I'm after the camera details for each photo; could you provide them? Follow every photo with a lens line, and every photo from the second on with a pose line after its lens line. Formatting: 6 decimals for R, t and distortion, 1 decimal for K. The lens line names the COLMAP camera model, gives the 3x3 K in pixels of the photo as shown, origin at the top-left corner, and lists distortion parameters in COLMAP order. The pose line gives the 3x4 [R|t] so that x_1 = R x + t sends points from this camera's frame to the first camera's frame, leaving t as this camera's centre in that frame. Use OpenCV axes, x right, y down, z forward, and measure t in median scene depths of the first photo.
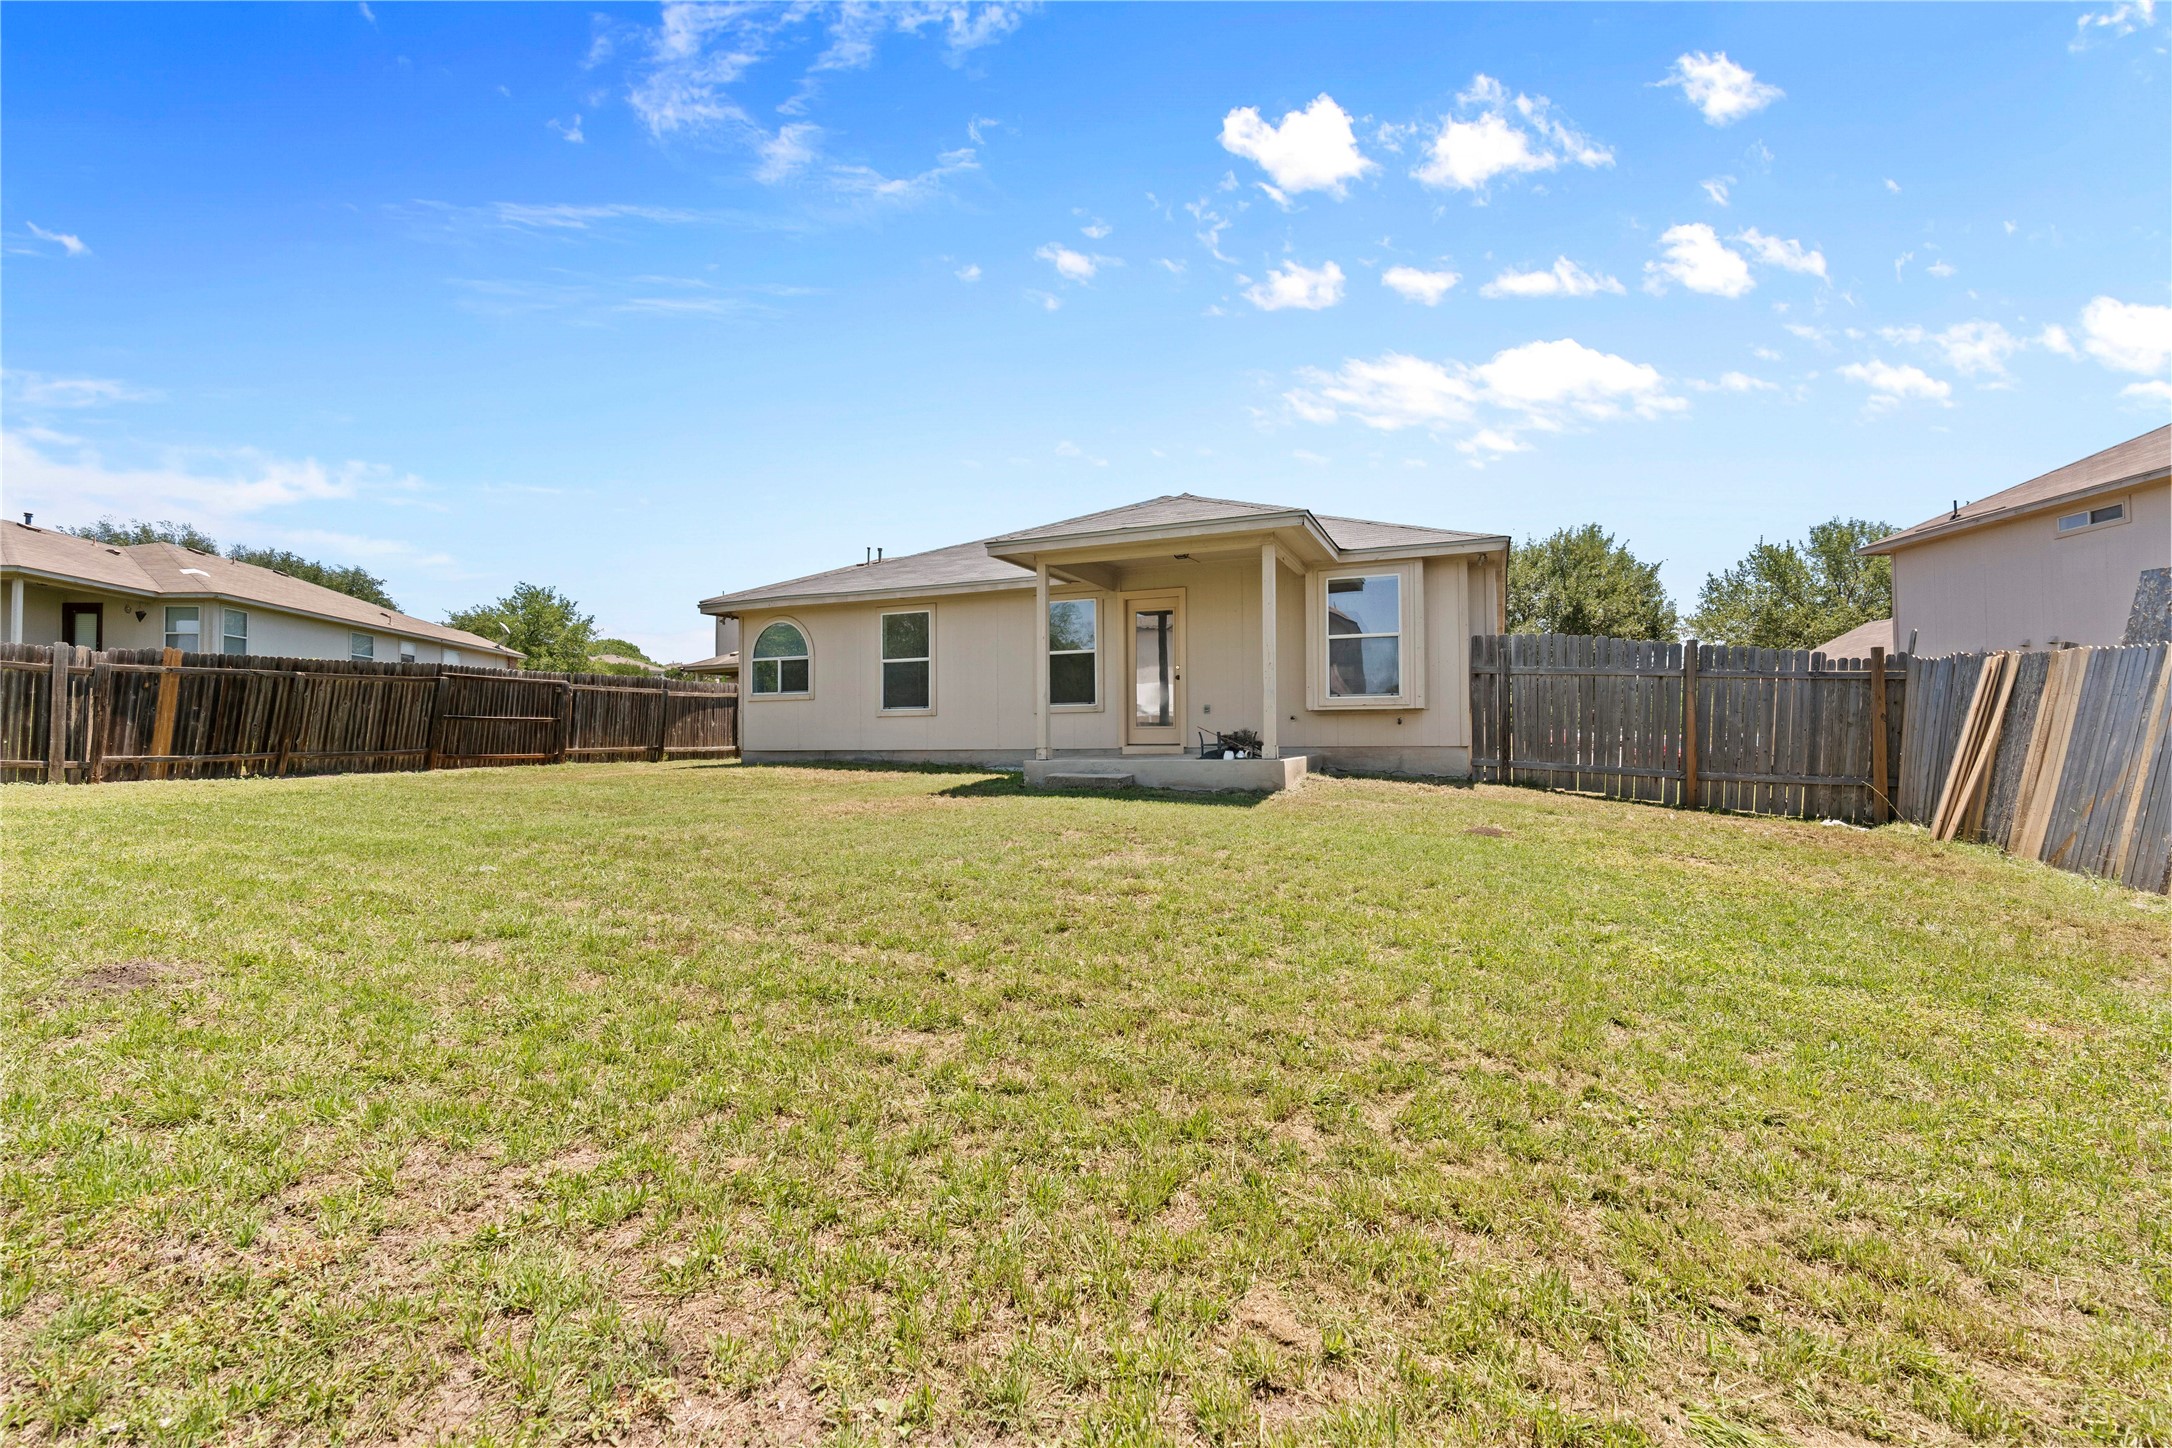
lens RADIAL K [[983.8, 0, 1087.3], [0, 983.8, 726.5], [0, 0, 1]] dist [-0.012021, 0.004205]
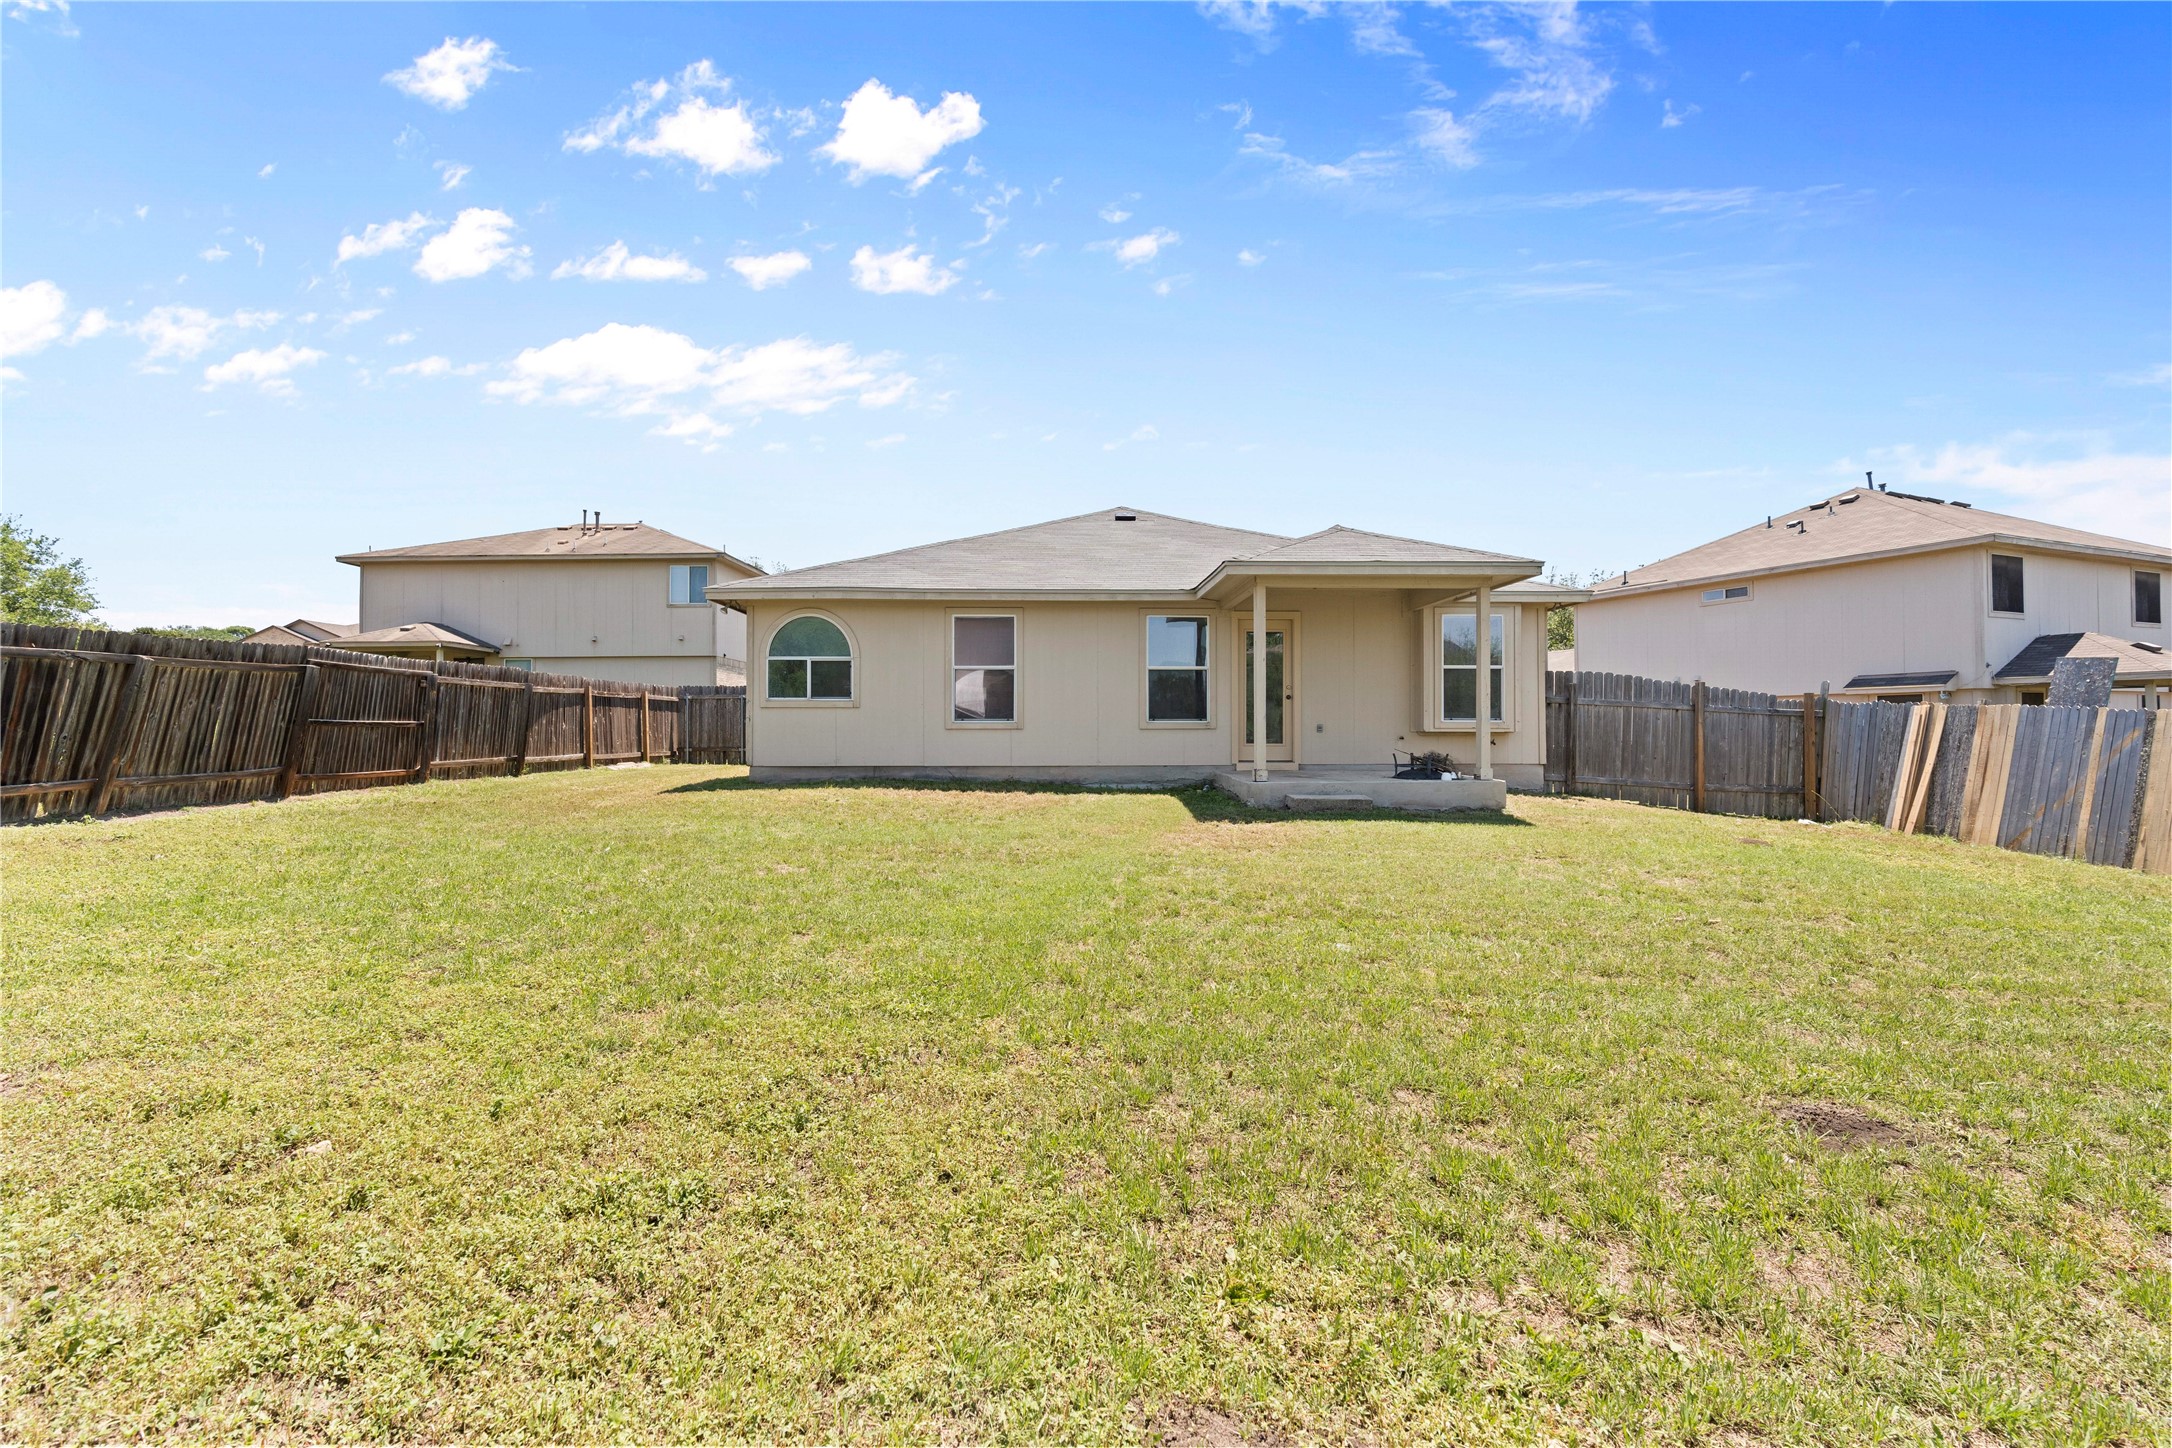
lens RADIAL K [[983.8, 0, 1090.7], [0, 983.8, 716.0], [0, 0, 1]] dist [-0.012021, 0.004205]
pose [[0.899925, 0.013847, 0.435824, -0.495906], [-0.013763, 0.999900, -0.003350, -0.020822], [-0.435827, -0.002984, 0.900026, 0.134611]]
